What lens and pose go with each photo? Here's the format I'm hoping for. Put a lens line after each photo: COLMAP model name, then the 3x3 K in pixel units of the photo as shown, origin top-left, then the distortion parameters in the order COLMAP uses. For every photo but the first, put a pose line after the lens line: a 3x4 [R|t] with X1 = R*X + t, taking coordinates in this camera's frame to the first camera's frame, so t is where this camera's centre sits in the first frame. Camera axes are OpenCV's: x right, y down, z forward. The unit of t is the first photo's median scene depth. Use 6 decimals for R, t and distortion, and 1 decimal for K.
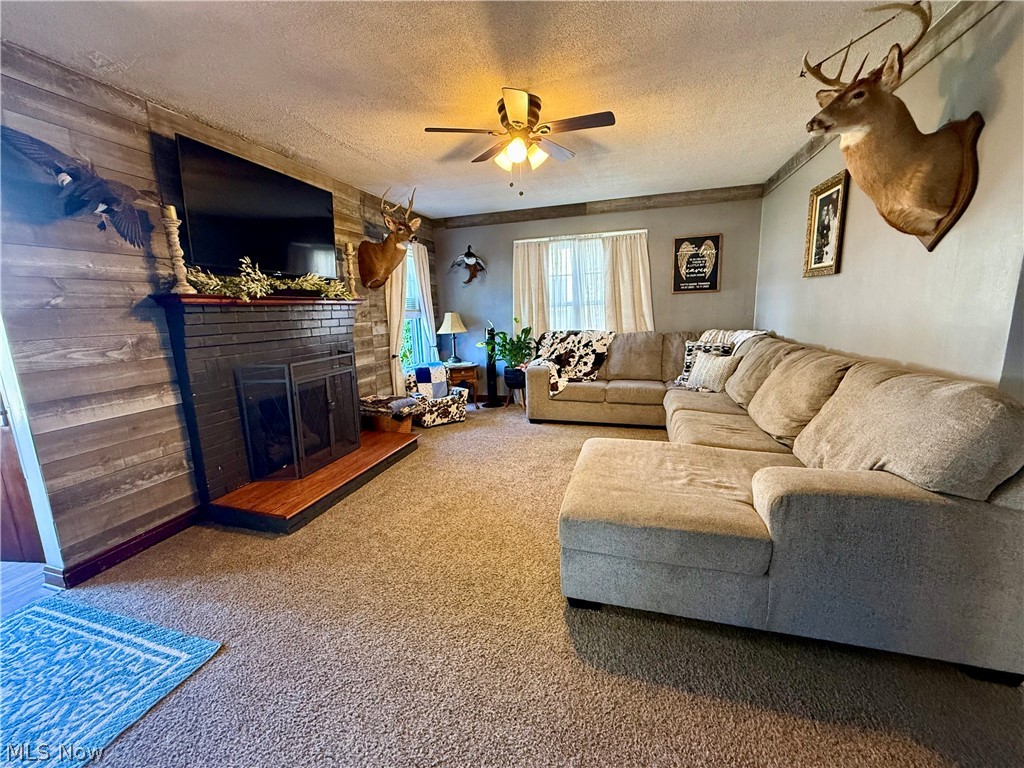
lens RADIAL K [[407.7, 0, 508.8], [0, 407.7, 384.0], [0, 0, 1]] dist [-0.002389, 0.000289]
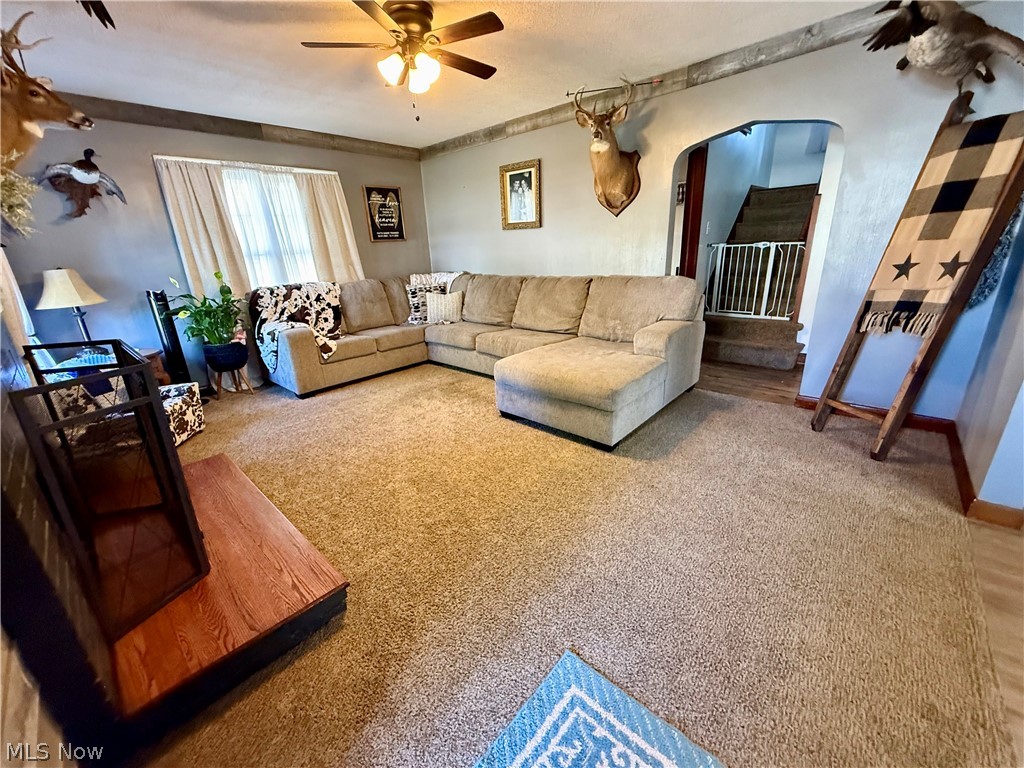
lens RADIAL K [[407.7, 0, 510.5], [0, 407.7, 383.7], [0, 0, 1]] dist [-0.002389, 0.000289]
pose [[0.431467, -0.275779, 0.858943, -0.507674], [0.193994, 0.958217, 0.210205, -0.028167], [-0.881024, 0.075933, 0.466938, 0.262657]]
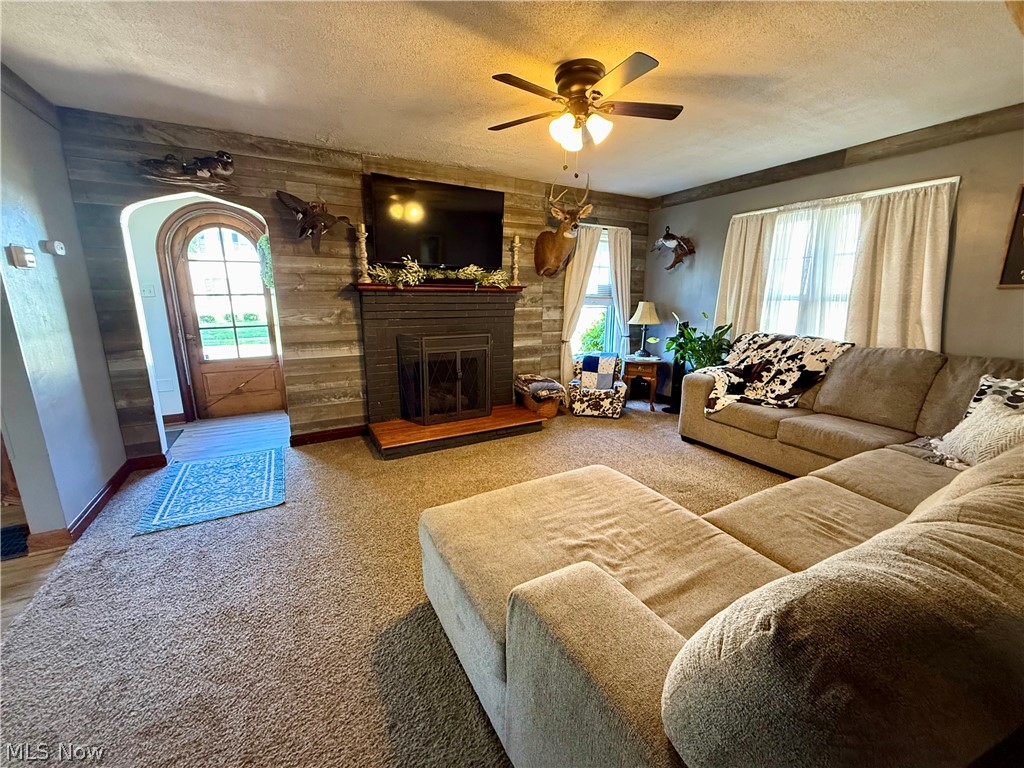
lens RADIAL K [[407.7, 0, 508.7], [0, 407.7, 384.2], [0, 0, 1]] dist [-0.002389, 0.000289]
pose [[0.713345, 0.186993, -0.675405, 0.373966], [-0.154922, 0.981979, 0.108247, -0.056385], [0.683475, 0.027418, 0.729459, 0.158893]]
